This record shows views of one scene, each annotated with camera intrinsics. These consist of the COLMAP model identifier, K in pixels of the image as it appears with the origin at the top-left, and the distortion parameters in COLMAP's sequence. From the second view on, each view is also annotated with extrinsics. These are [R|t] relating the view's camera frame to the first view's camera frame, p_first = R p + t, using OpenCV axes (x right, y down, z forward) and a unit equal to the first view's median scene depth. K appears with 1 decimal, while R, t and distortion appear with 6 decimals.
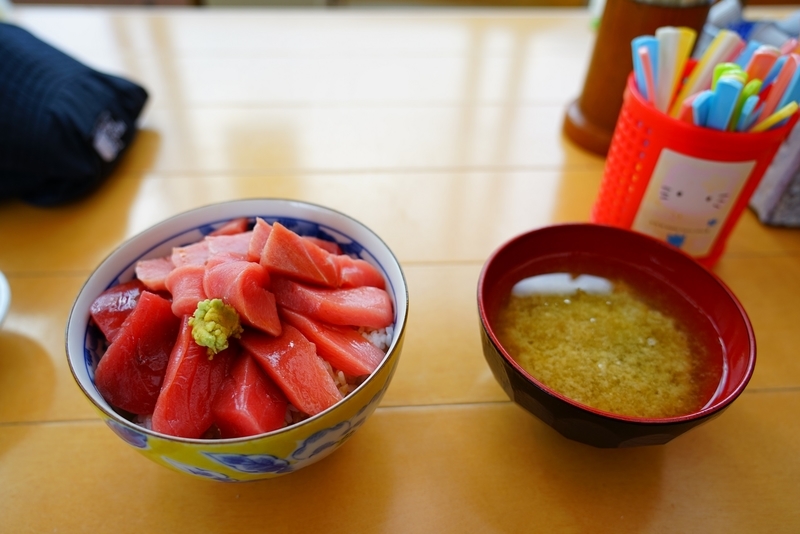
lens RADIAL K [[601.9, 0, 400.4], [0, 601.9, 270.6], [0, 0, 1]] dist [-0.007225, 0.003897]
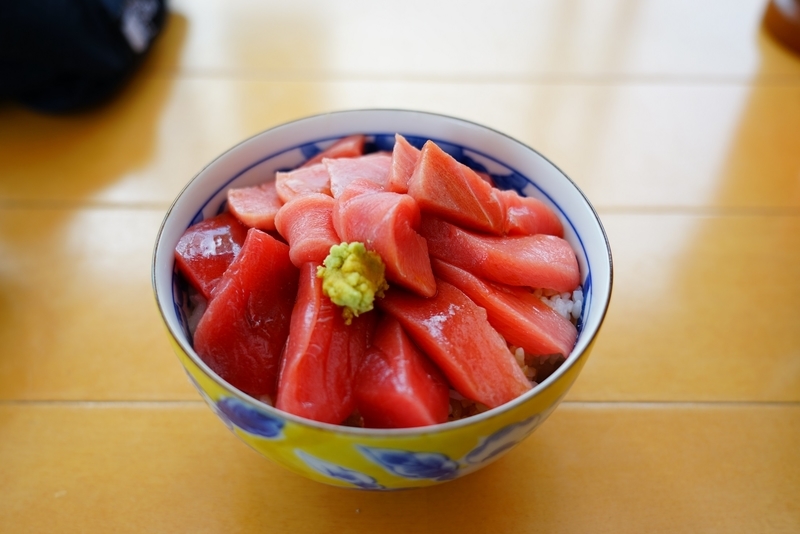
lens RADIAL K [[835.0, 0, 399.9], [0, 835.0, 264.9], [0, 0, 1]] dist [0.027976, 0.000000]
pose [[0.998426, 0.037166, -0.042002, -0.198990], [-0.035047, 0.998128, 0.050118, 0.020351], [0.043786, -0.048567, 0.997860, -0.015221]]
